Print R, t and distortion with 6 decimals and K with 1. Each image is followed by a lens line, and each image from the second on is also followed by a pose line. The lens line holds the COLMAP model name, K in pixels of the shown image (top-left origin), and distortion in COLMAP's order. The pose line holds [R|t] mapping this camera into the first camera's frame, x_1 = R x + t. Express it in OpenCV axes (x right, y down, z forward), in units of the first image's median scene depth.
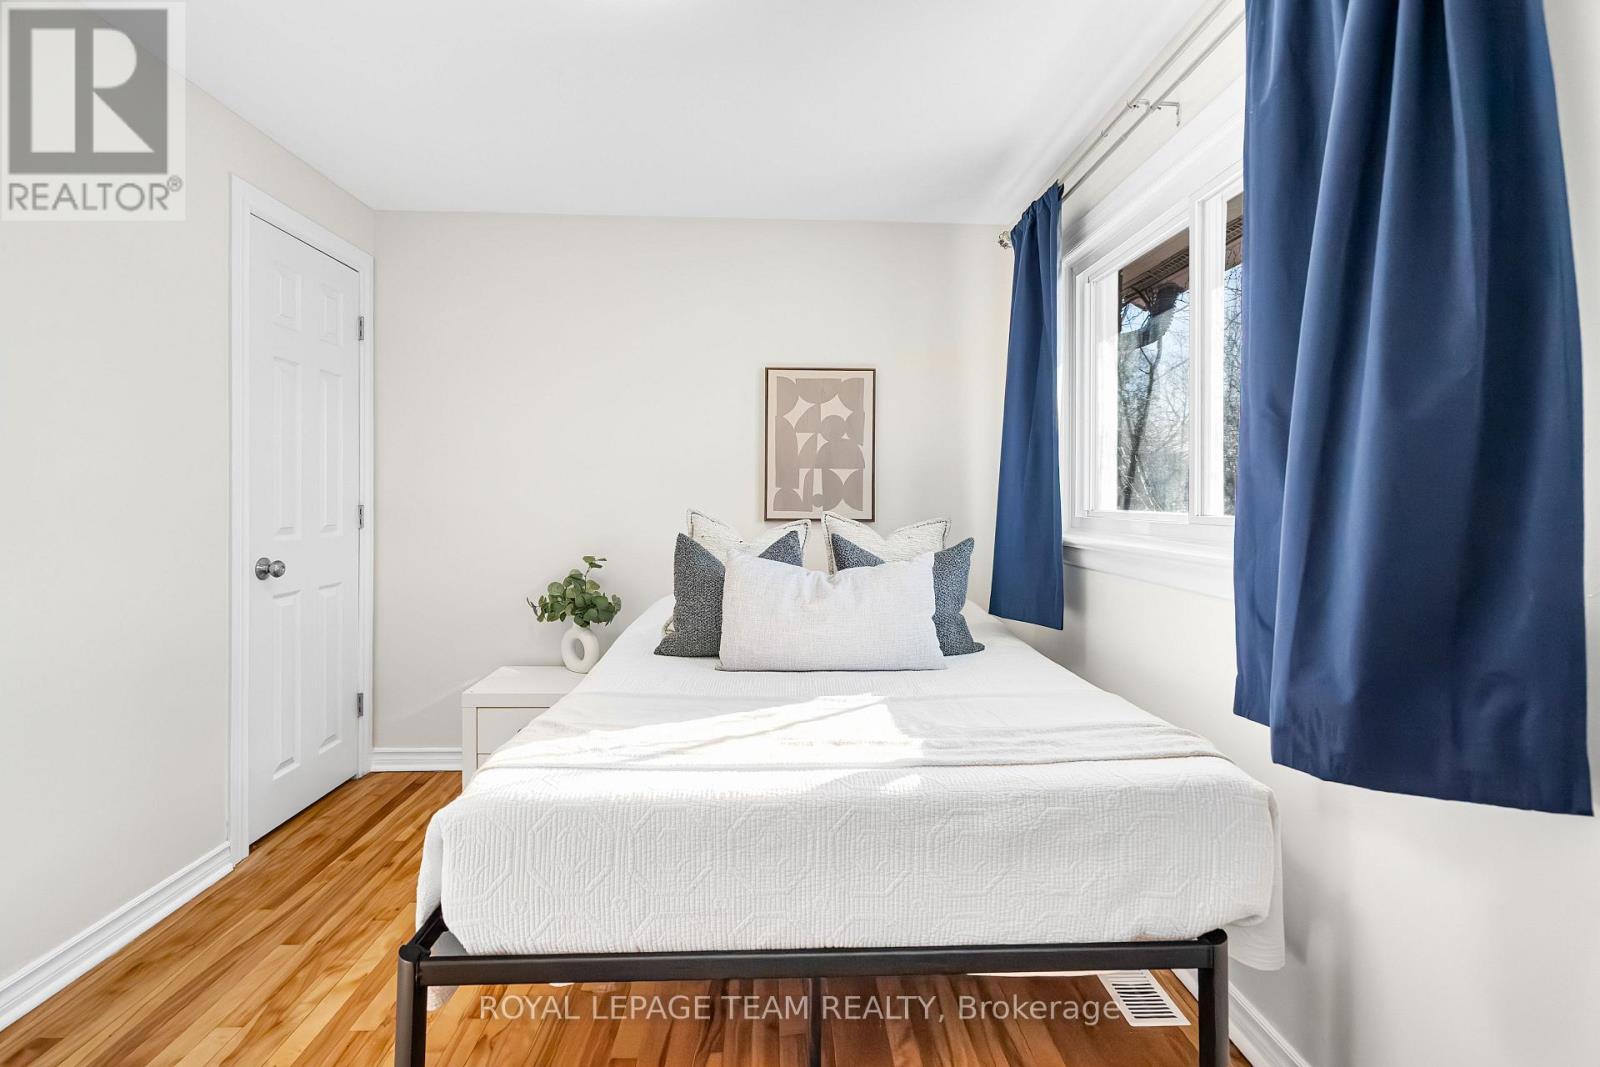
lens RADIAL K [[745.8, 0, 798.7], [0, 745.8, 493.6], [0, 0, 1]] dist [-0.002300, -0.000101]
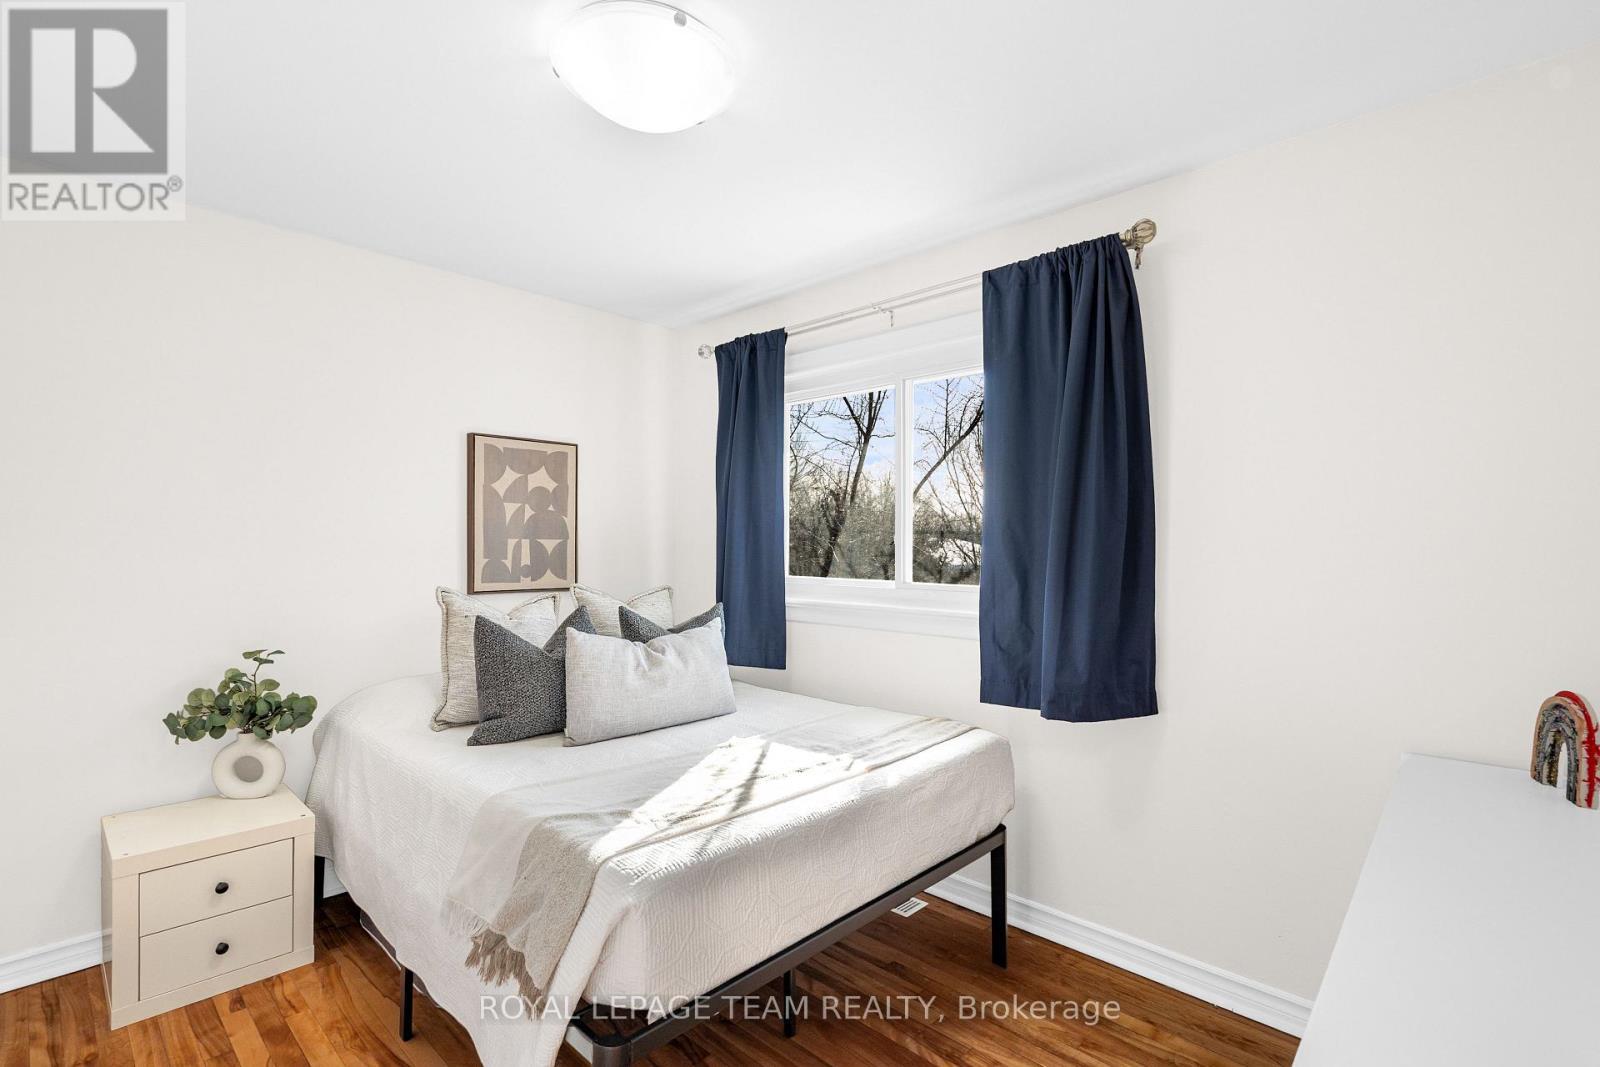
lens RADIAL K [[754.0, 0, 796.2], [0, 754.0, 540.1], [0, 0, 1]] dist [0.000976, 0.000067]
pose [[0.717982, 0.000654, 0.696061, -0.418378], [-0.004328, 0.999984, 0.003524, -0.037481], [-0.696048, -0.005542, 0.717974, 0.021121]]
